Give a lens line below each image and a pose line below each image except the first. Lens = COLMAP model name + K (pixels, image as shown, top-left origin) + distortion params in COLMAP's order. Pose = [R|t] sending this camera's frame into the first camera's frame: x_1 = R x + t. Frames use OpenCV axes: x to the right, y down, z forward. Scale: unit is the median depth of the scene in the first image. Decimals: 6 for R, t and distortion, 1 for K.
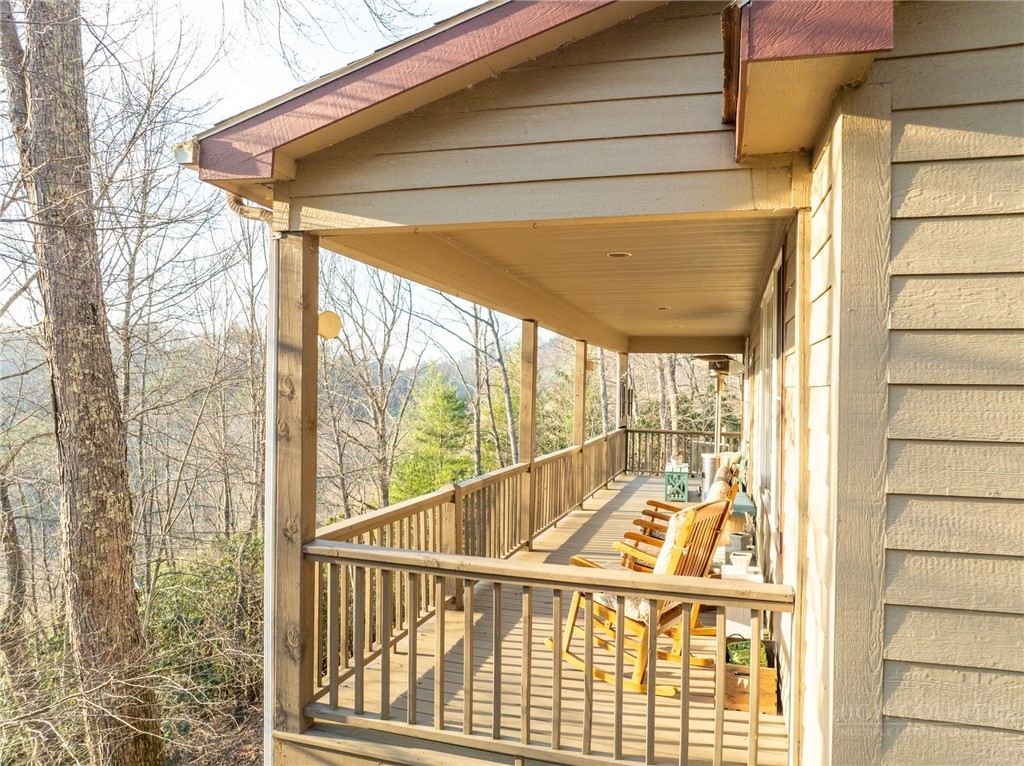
lens RADIAL K [[728.1, 0, 515.6], [0, 728.1, 384.2], [0, 0, 1]] dist [-0.041570, 0.015612]
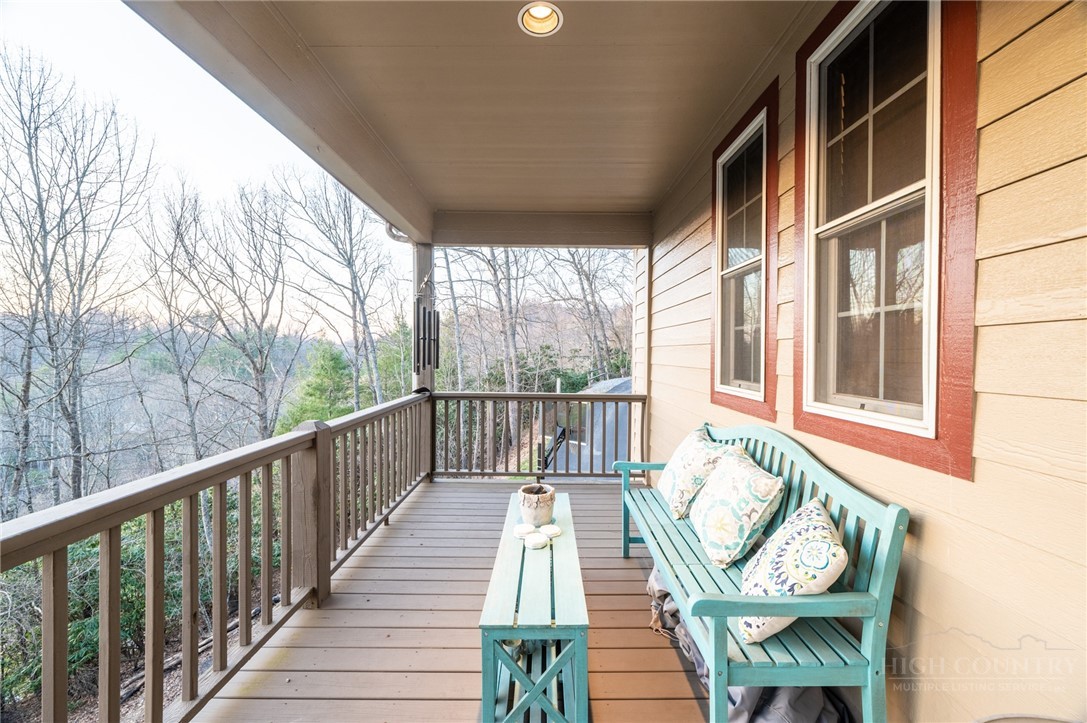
lens RADIAL K [[437.3, 0, 547.1], [0, 437.3, 359.1], [0, 0, 1]] dist [-0.000752, -0.000019]
pose [[0.957756, -0.016100, 0.287130, 0.053928], [0.011428, 0.999774, 0.017939, 0.012322], [-0.287354, -0.013899, 0.957724, 0.258773]]
